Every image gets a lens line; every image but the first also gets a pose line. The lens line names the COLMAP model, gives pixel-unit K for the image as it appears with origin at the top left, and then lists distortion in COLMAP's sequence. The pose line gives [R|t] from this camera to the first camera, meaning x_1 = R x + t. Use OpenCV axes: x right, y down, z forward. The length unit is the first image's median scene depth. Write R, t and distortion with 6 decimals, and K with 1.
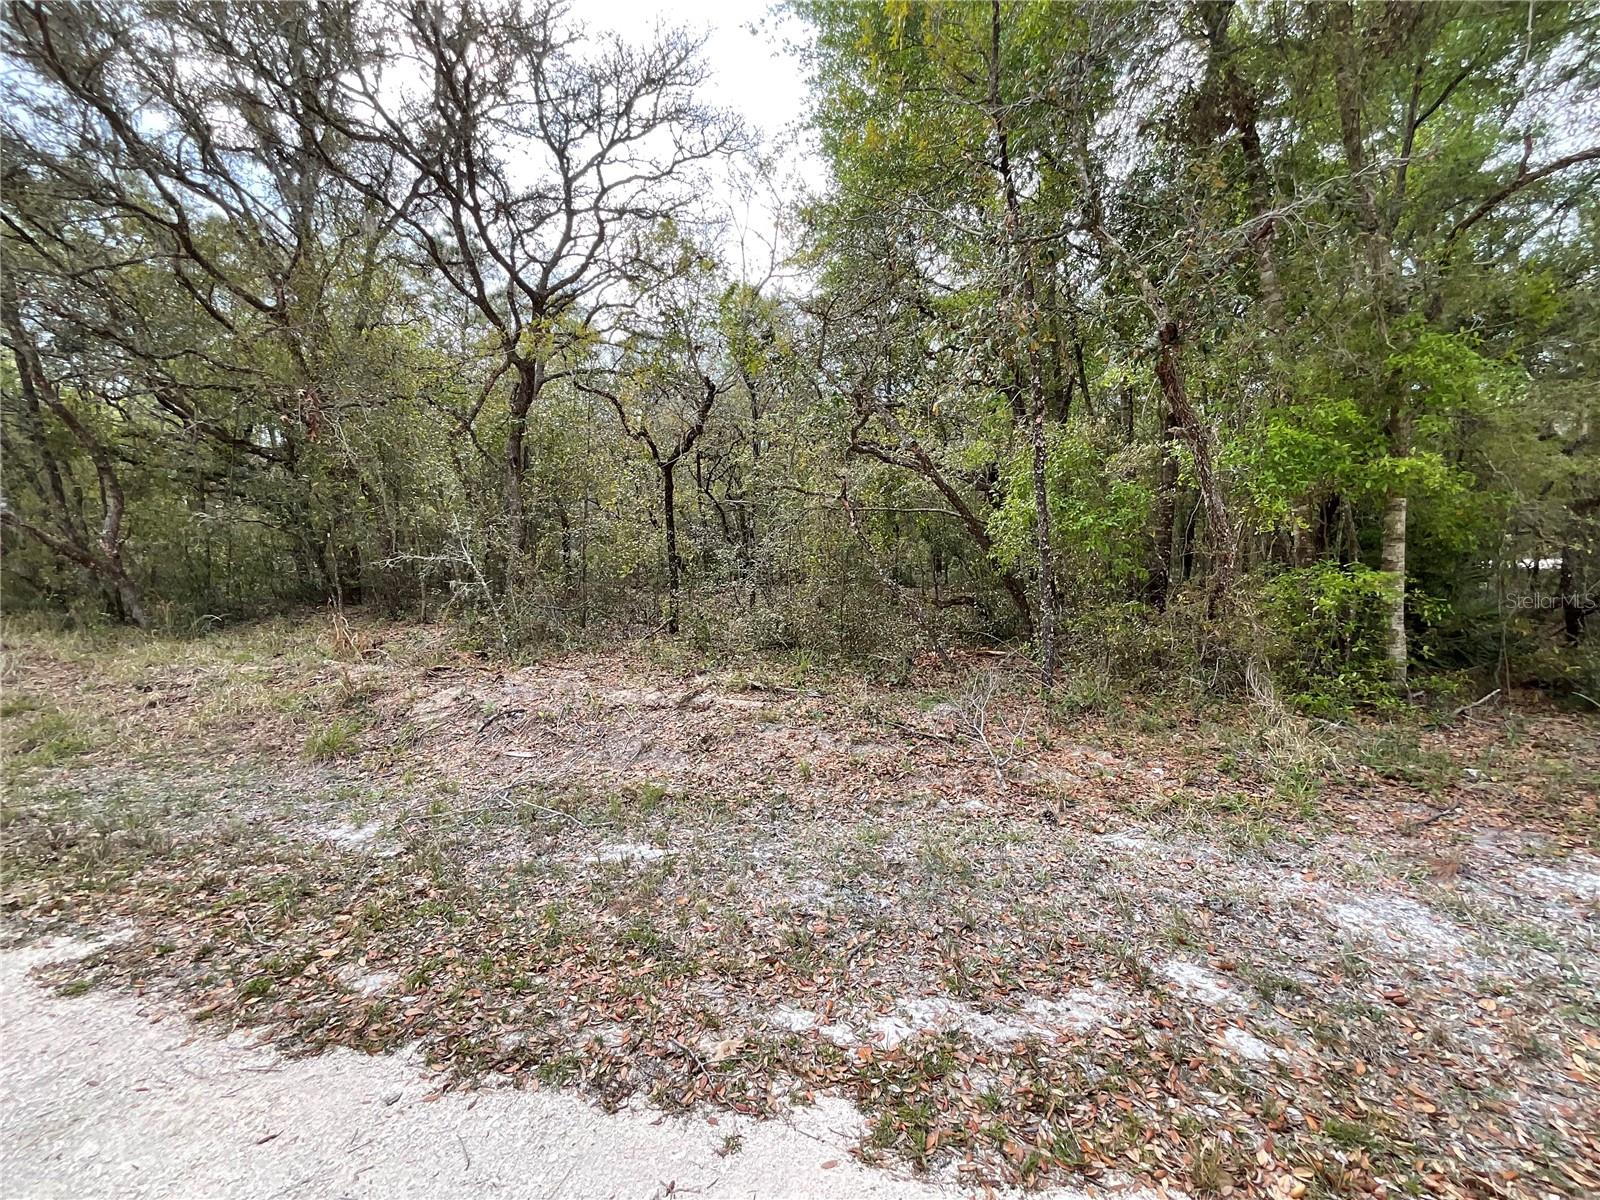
lens RADIAL K [[643.1, 0, 797.8], [0, 643.1, 598.3], [0, 0, 1]] dist [0.001041, -0.000432]
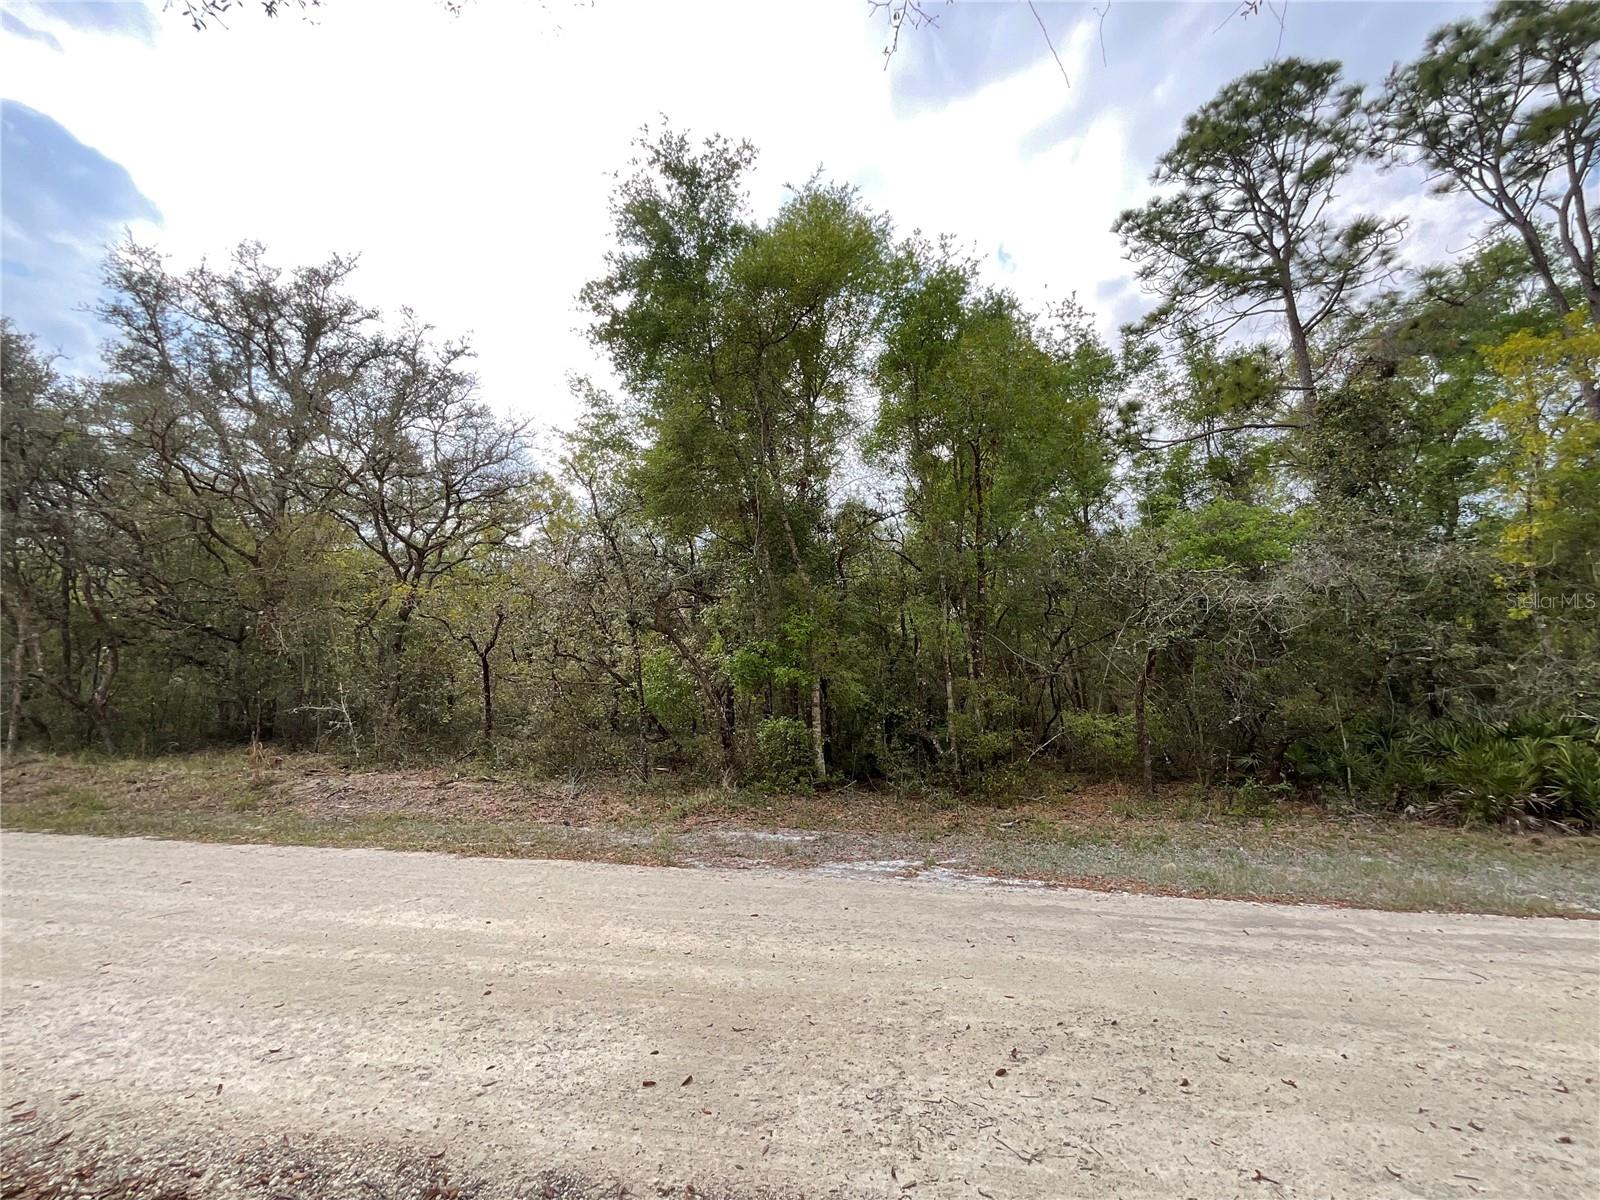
lens RADIAL K [[643.1, 0, 799.0], [0, 643.1, 598.4], [0, 0, 1]] dist [0.001041, -0.000432]
pose [[0.996626, 0.026934, 0.077531, 0.850110], [-0.007685, 0.971097, -0.238563, 0.079062], [-0.081715, 0.237162, 0.968027, -1.272791]]
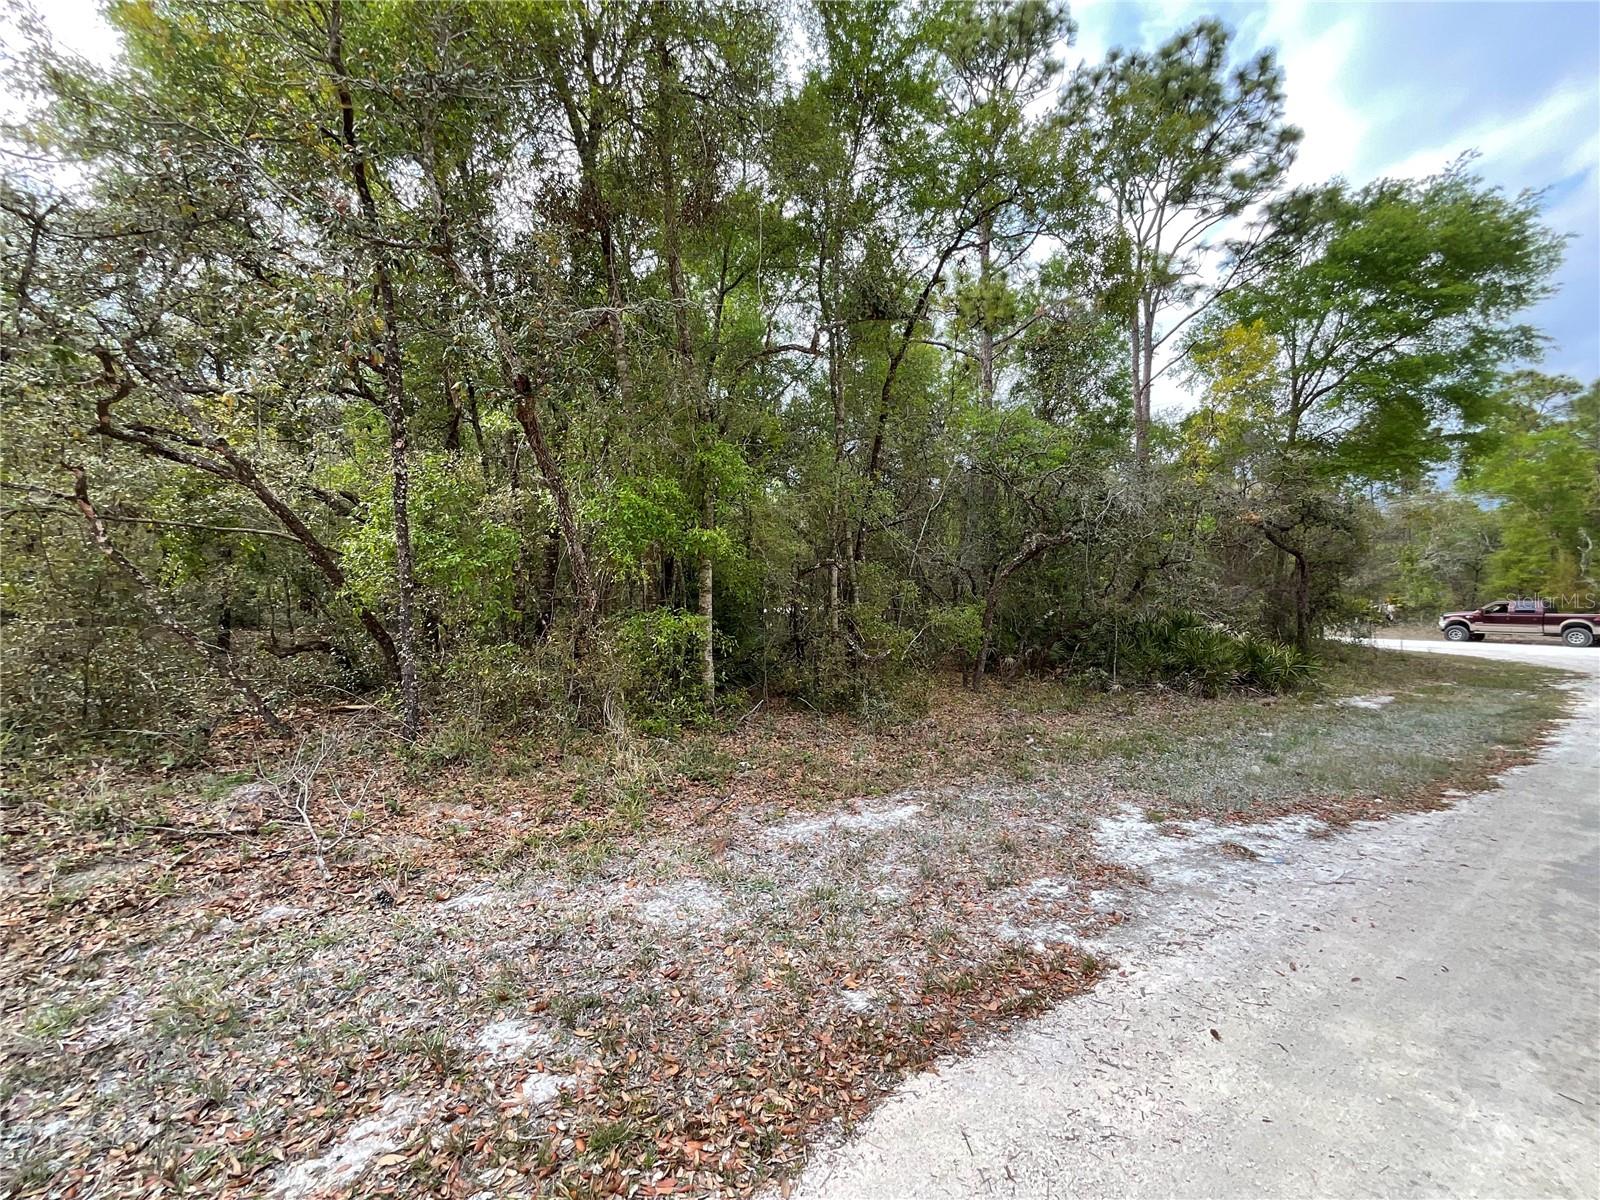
lens RADIAL K [[643.1, 0, 794.0], [0, 643.1, 597.3], [0, 0, 1]] dist [0.001041, -0.000432]
pose [[0.666440, 0.030407, 0.744938, 0.091215], [0.017341, 0.998266, -0.056261, -0.003473], [-0.745357, 0.050412, 0.664757, 0.000726]]
